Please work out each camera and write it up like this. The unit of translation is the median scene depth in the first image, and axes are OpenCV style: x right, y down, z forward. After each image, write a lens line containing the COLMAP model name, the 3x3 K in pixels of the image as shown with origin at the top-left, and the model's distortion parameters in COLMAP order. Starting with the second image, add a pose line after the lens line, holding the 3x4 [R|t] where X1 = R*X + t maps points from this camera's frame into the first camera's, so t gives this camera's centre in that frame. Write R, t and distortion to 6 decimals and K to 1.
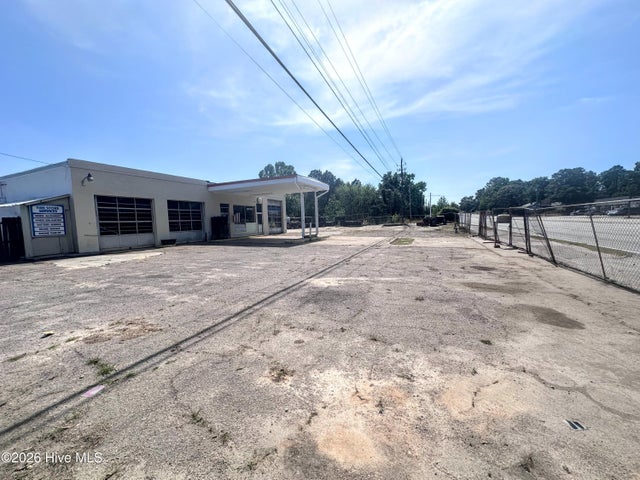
lens RADIAL K [[255.3, 0, 320.4], [0, 255.3, 240.8], [0, 0, 1]] dist [-0.003237, 0.000534]
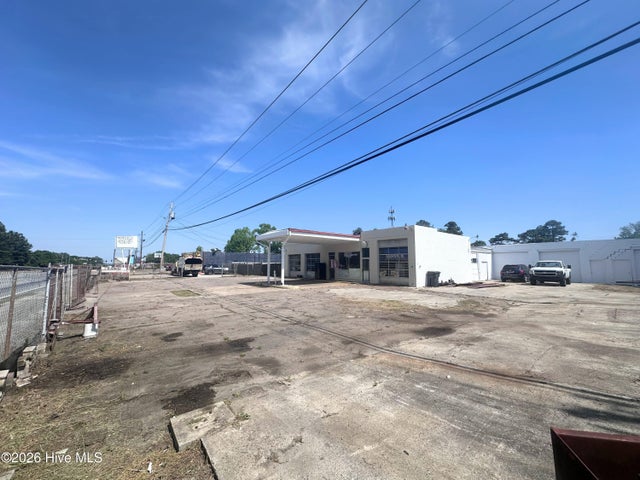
lens RADIAL K [[255.3, 0, 319.9], [0, 255.3, 242.3], [0, 0, 1]] dist [-0.003237, 0.000534]
pose [[-0.478237, -0.045718, -0.877040, 0.969533], [-0.054035, 0.998284, -0.022574, -0.207865], [0.876567, 0.036596, -0.479887, 1.977223]]
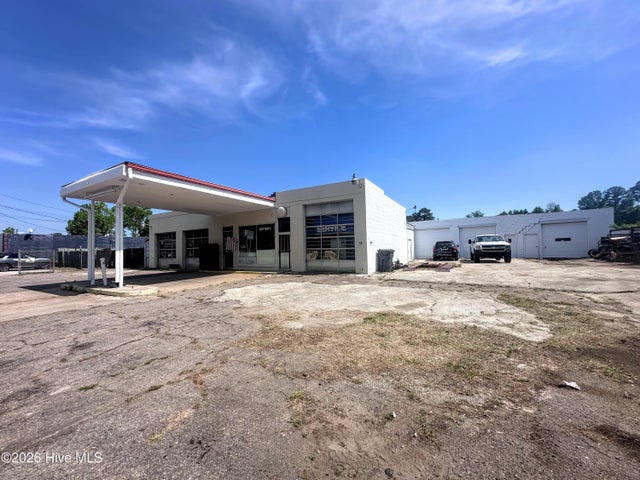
lens RADIAL K [[255.3, 0, 320.0], [0, 255.3, 239.2], [0, 0, 1]] dist [-0.003237, 0.000534]
pose [[-0.102011, -0.004609, -0.994773, 0.506358], [-0.046835, 0.998903, 0.000174, -0.152202], [0.993680, 0.046608, -0.102115, 1.750580]]
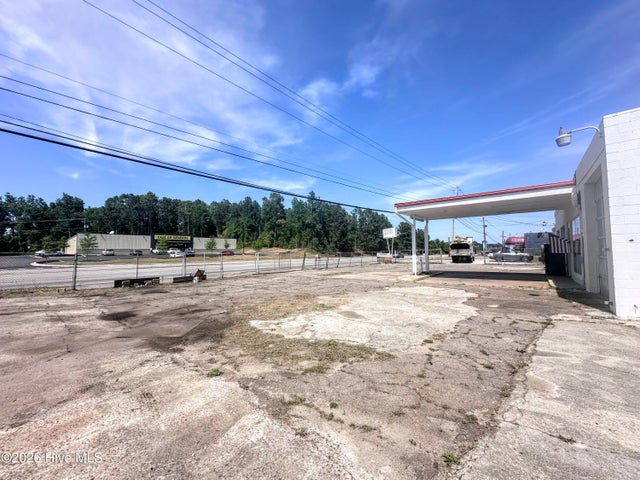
lens RADIAL K [[255.3, 0, 319.1], [0, 255.3, 239.2], [0, 0, 1]] dist [-0.003237, 0.000534]
pose [[-0.958381, 0.056614, 0.279821, 0.050284], [0.063018, 0.997915, 0.013932, -0.192563], [-0.278449, 0.030986, -0.959951, 2.260437]]
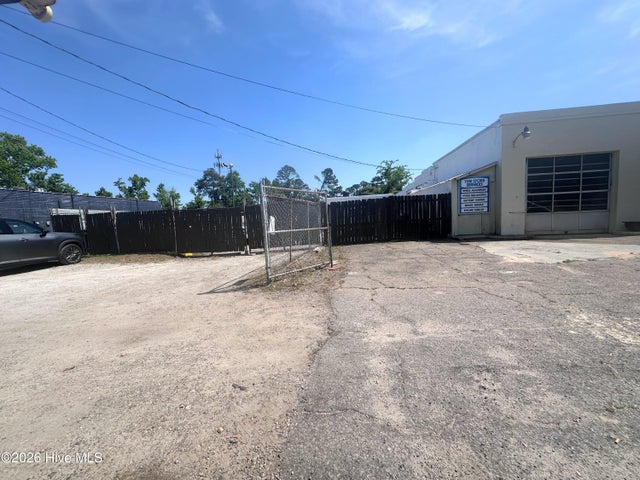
lens RADIAL K [[255.3, 0, 319.0], [0, 255.3, 243.9], [0, 0, 1]] dist [-0.003237, 0.000534]
pose [[0.281032, 0.116543, -0.952596, -0.255662], [-0.031107, 0.993184, 0.112331, 0.002948], [0.959194, -0.001936, 0.282742, 0.169690]]
